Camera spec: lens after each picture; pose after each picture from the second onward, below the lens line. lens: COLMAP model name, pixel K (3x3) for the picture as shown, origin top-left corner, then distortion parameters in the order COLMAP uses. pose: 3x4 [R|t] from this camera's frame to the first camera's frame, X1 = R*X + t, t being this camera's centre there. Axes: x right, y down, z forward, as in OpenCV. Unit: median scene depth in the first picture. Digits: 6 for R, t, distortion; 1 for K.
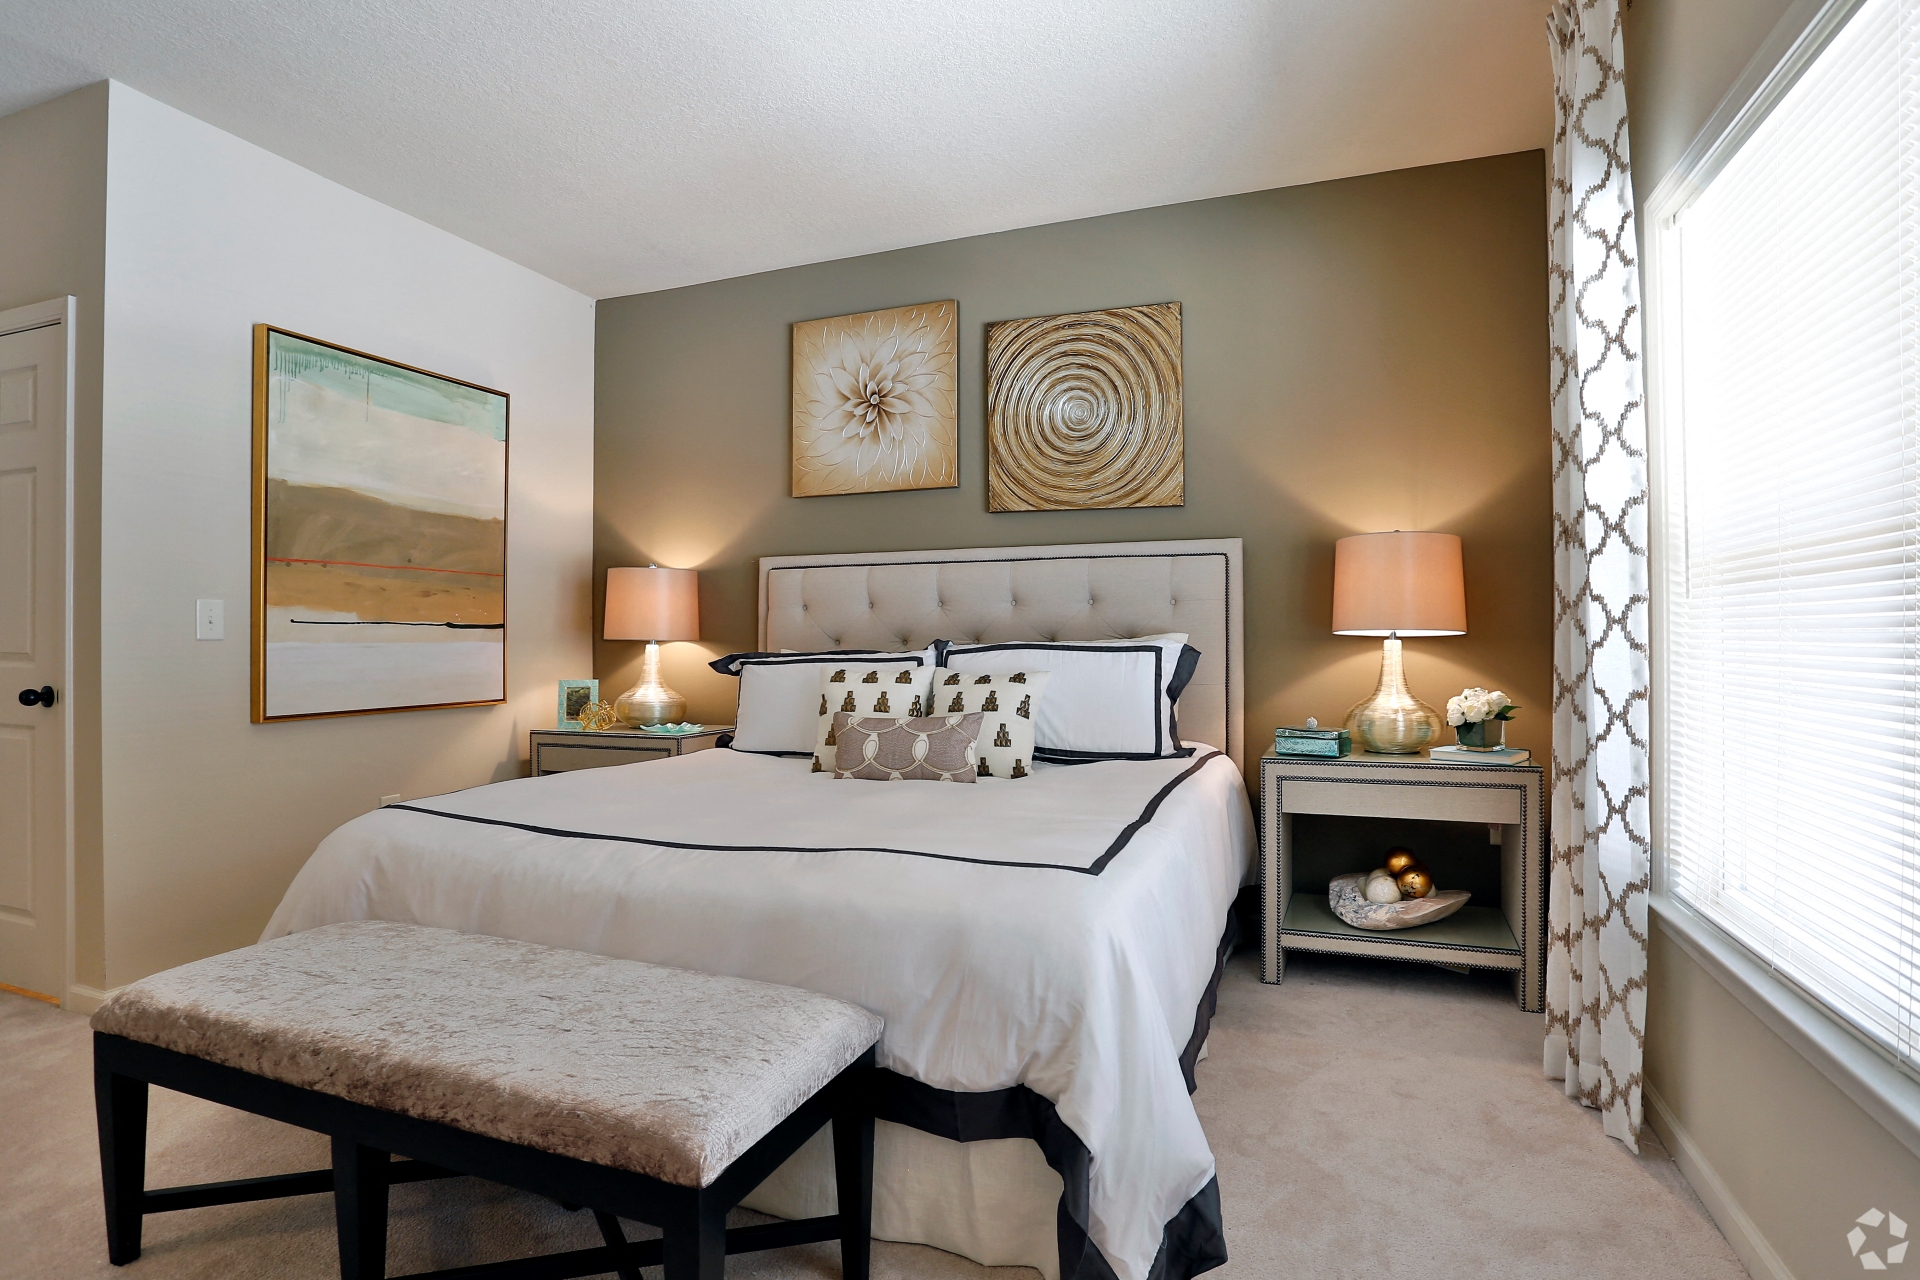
lens RADIAL K [[1007.2, 0, 958.7], [0, 1007.2, 638.0], [0, 0, 1]] dist [0.000493, 0.000035]
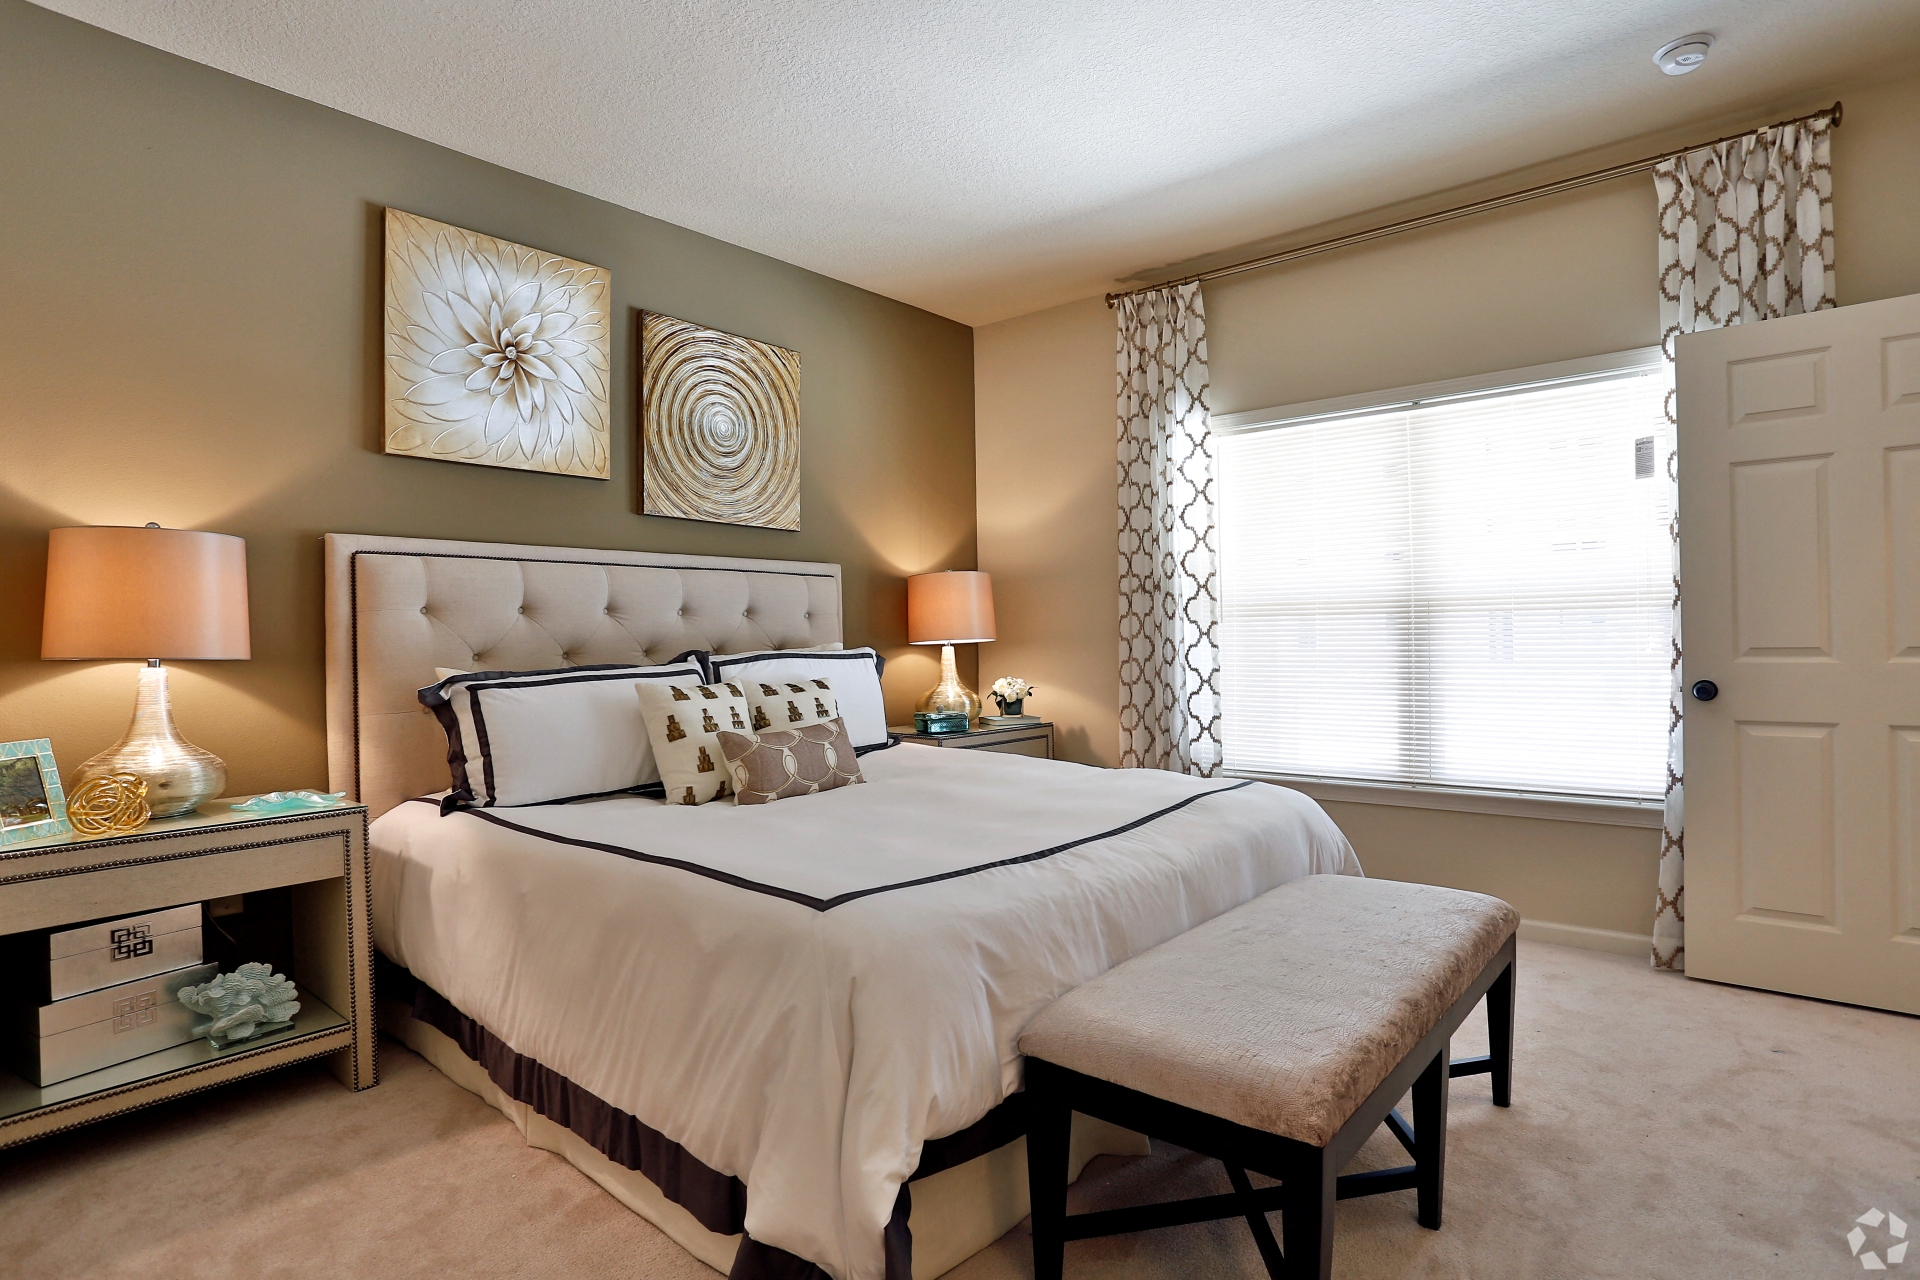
lens RADIAL K [[969.4, 0, 959.1], [0, 969.4, 640.4], [0, 0, 1]] dist [-0.038577, 0.000063]
pose [[0.351345, -0.000240, 0.936246, -0.704410], [0.011853, 0.999921, -0.004192, -0.000822], [-0.936171, 0.012570, 0.351320, 0.423383]]
